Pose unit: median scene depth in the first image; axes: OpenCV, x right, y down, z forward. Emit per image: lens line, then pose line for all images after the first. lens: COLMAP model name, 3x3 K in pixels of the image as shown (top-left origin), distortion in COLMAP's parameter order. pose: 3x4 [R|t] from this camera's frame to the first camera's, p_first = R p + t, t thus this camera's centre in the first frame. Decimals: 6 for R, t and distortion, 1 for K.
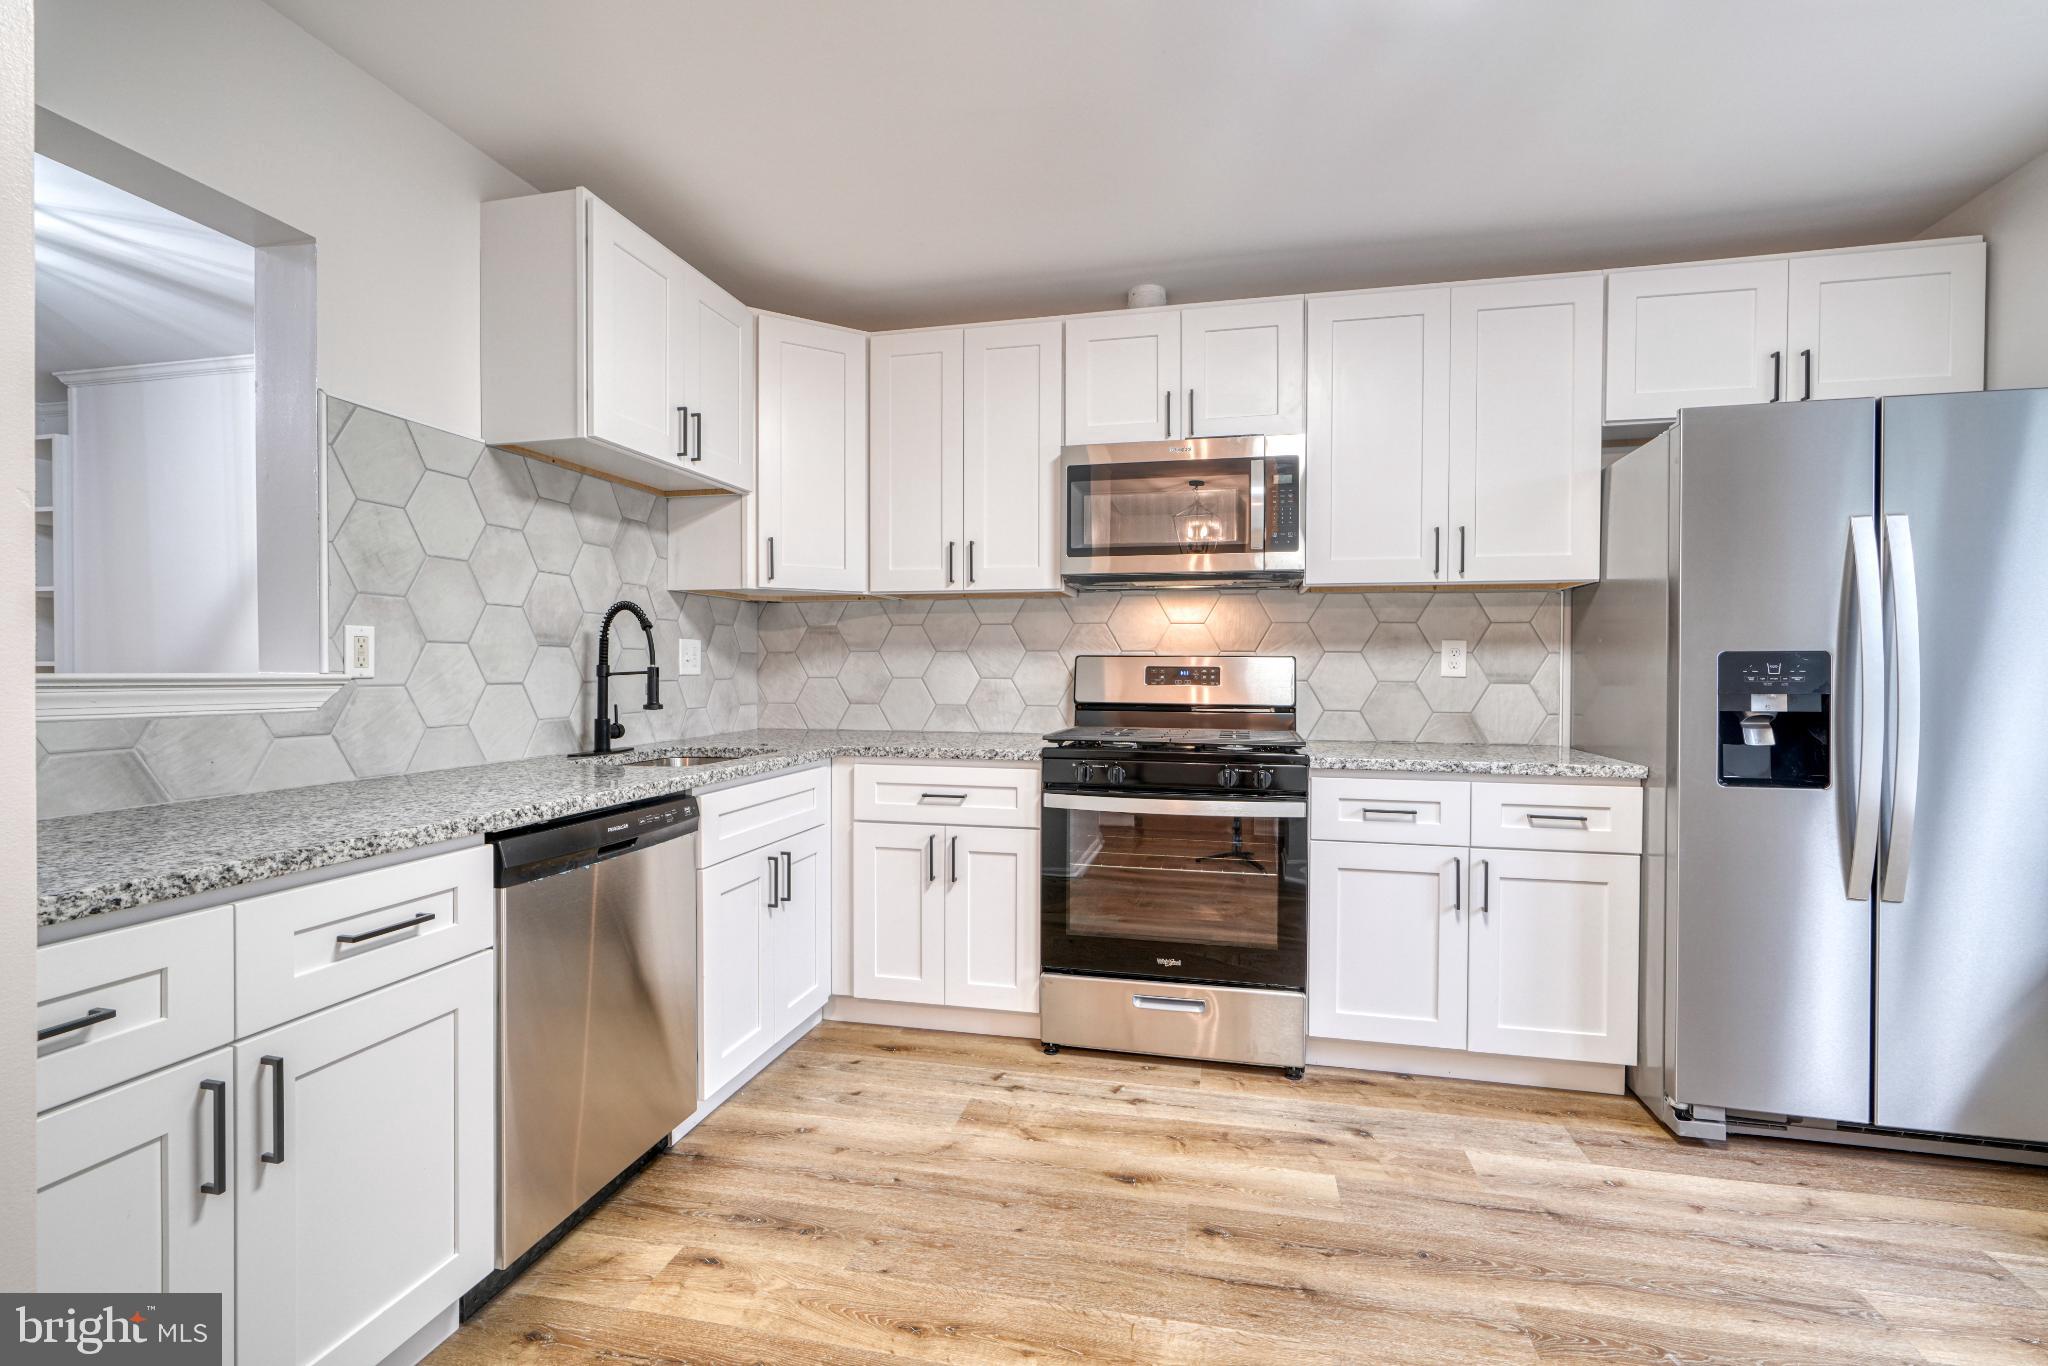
lens RADIAL K [[912.8, 0, 1021.7], [0, 912.8, 681.2], [0, 0, 1]] dist [-0.014303, 0.006443]
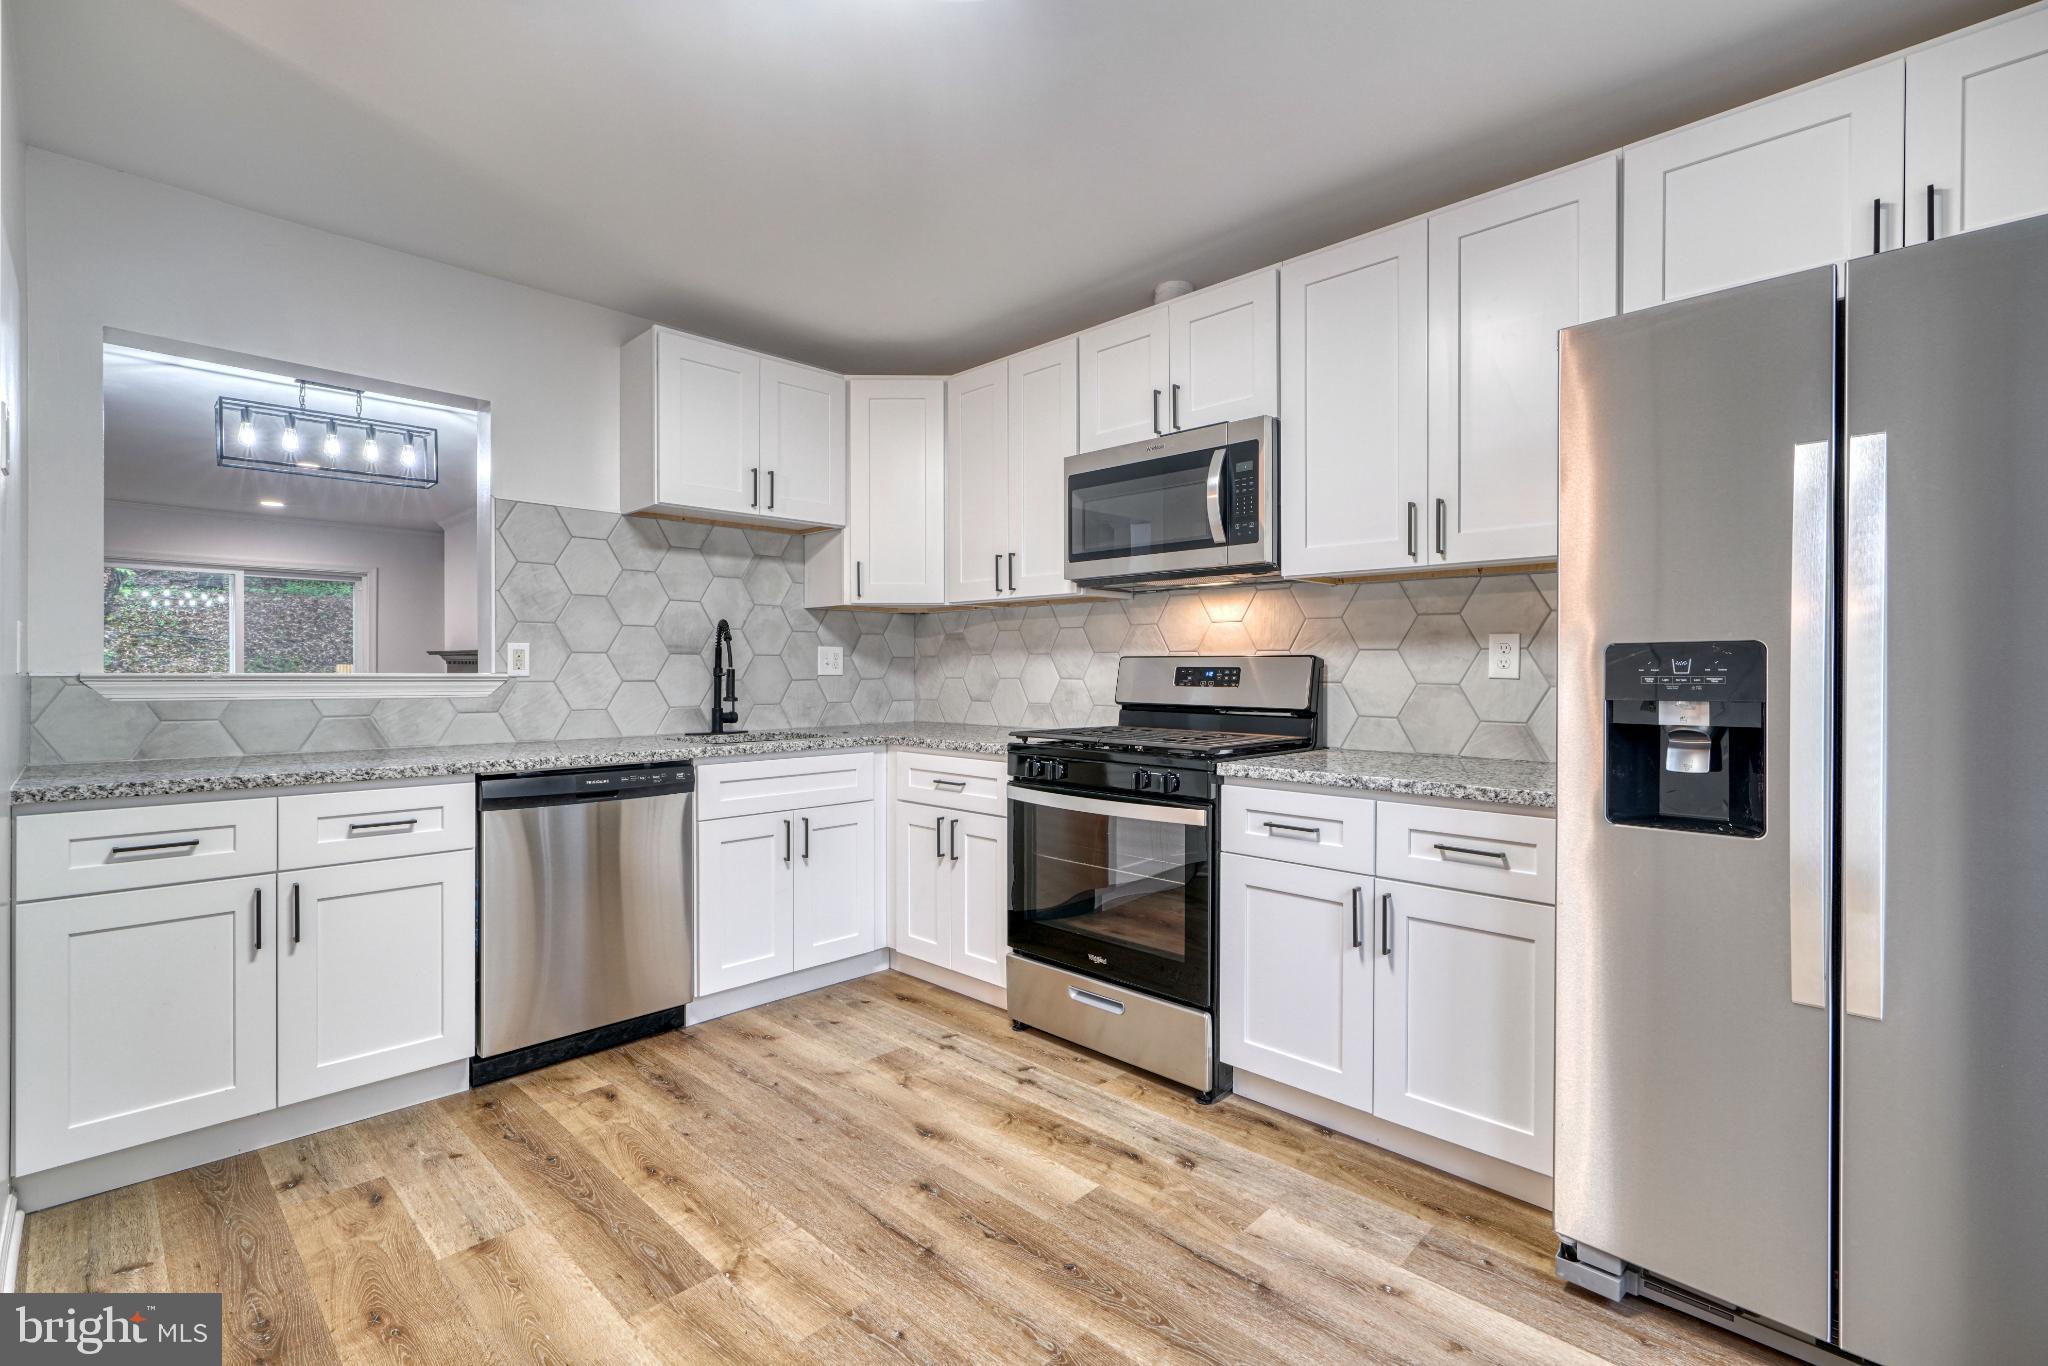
lens RADIAL K [[912.8, 0, 1021.7], [0, 912.8, 681.2], [0, 0, 1]] dist [-0.014303, 0.006443]
pose [[0.854631, 0.003475, -0.519224, 0.646755], [-0.005076, 0.999986, -0.001663, 0.001814], [0.519211, 0.004057, 0.854637, 0.095598]]
